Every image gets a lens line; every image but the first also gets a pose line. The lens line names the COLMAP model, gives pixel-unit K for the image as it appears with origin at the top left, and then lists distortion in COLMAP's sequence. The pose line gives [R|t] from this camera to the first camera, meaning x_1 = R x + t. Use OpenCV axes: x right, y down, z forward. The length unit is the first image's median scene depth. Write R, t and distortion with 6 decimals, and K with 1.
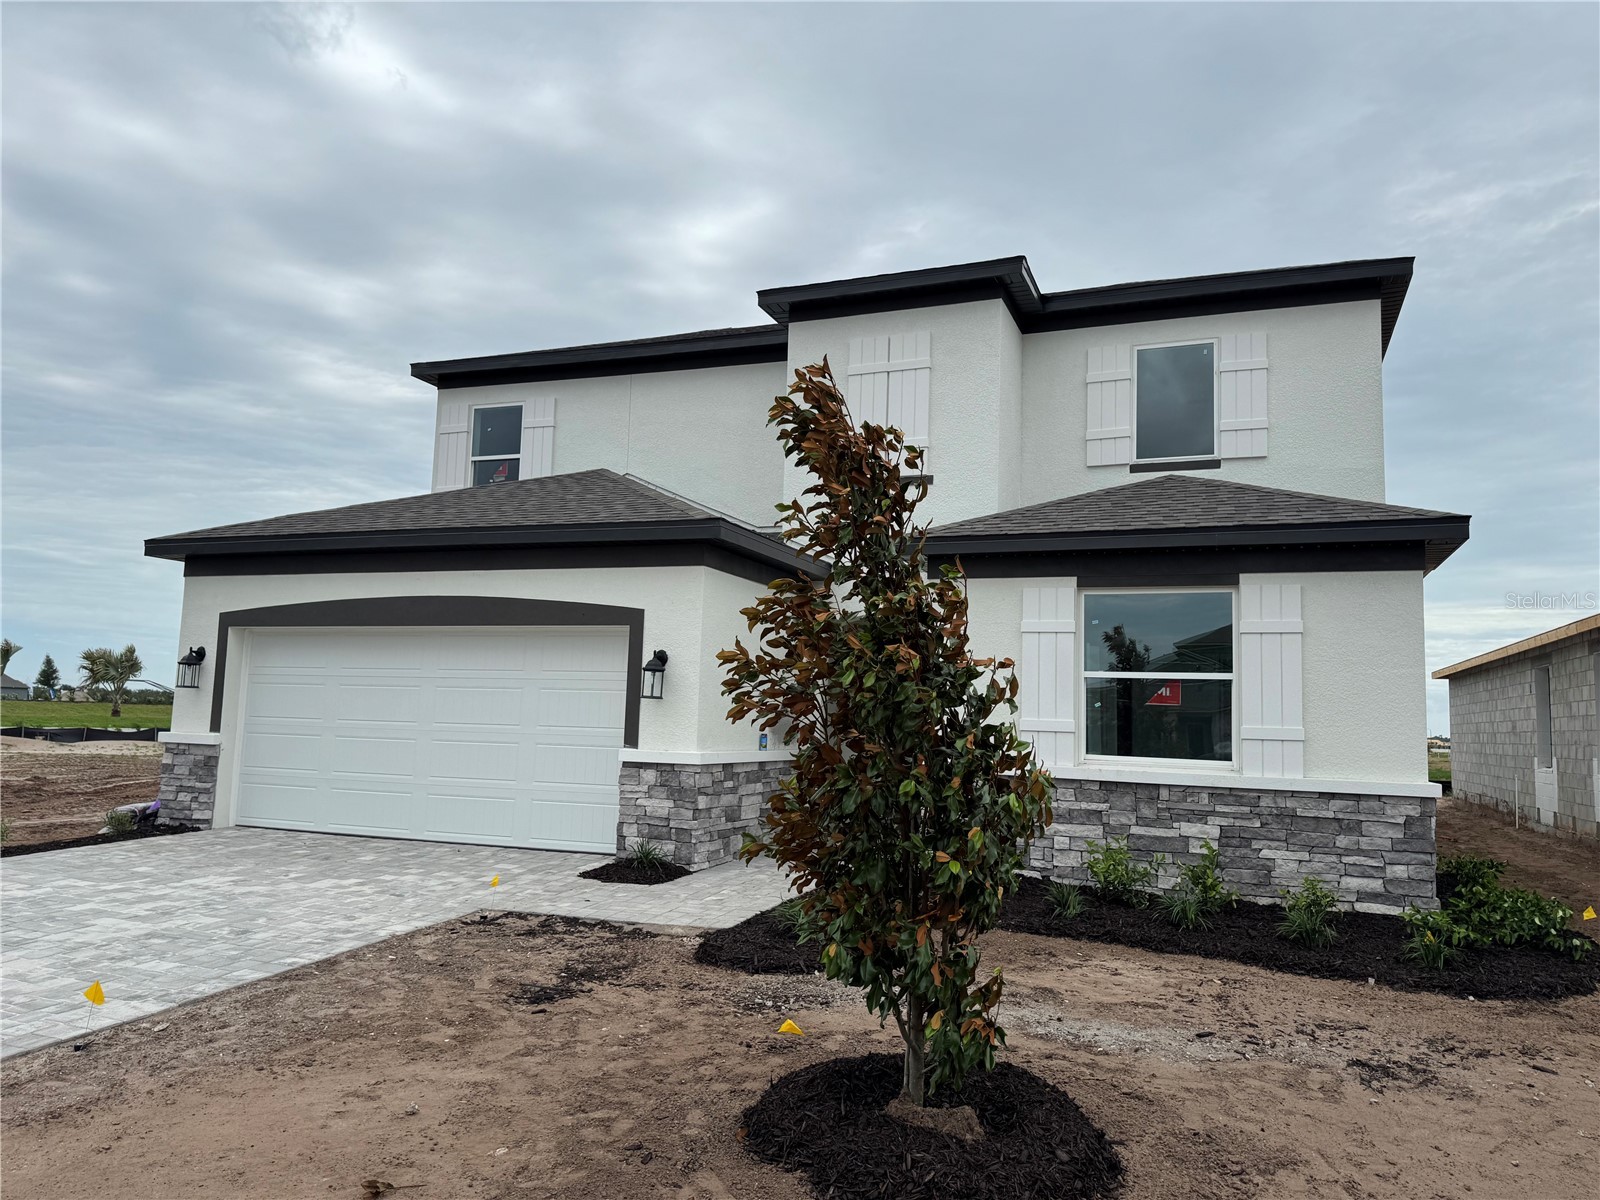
lens RADIAL K [[1133.8, 0, 798.4], [0, 1133.8, 558.4], [0, 0, 1]] dist [0.197460, -0.344045]
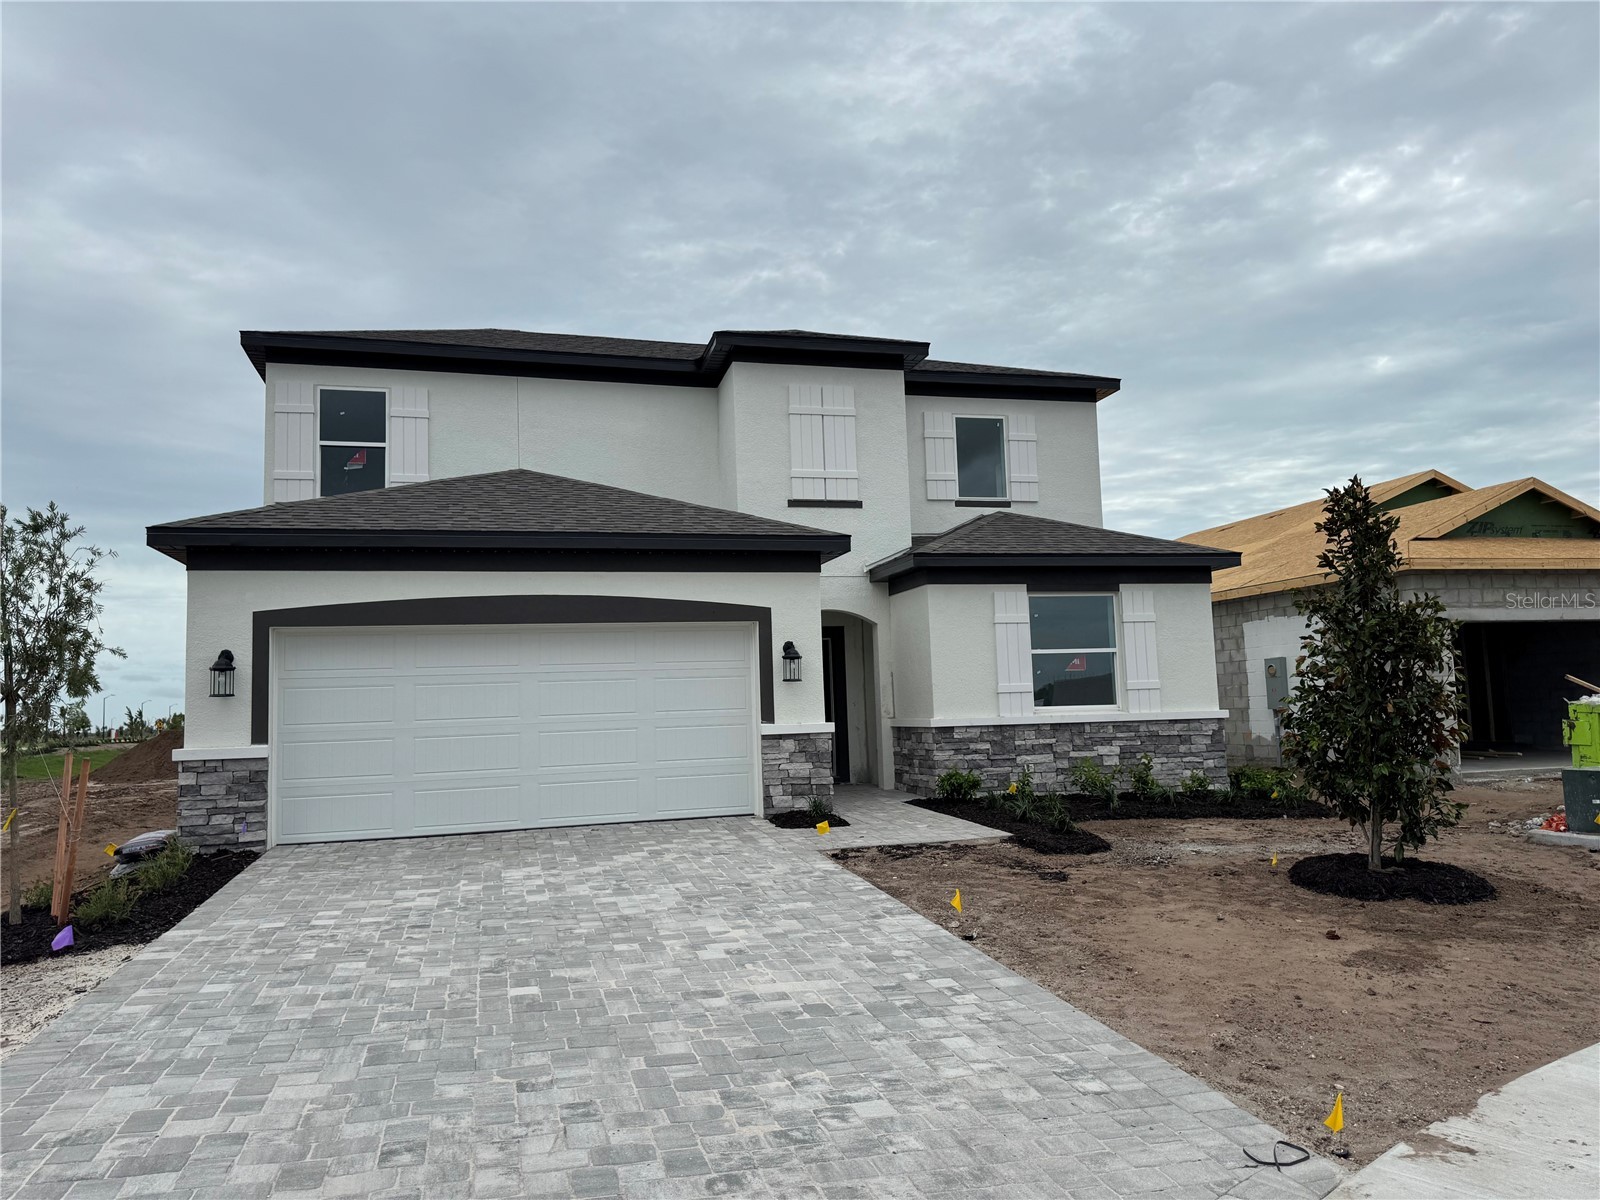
lens RADIAL K [[1133.8, 0, 798.4], [0, 1133.8, 558.4], [0, 0, 1]] dist [0.197460, -0.344045]
pose [[0.792574, 0.022946, 0.609344, -0.852015], [-0.029037, 0.999578, 0.000128, -0.008295], [-0.609084, -0.017795, 0.792906, 0.037482]]
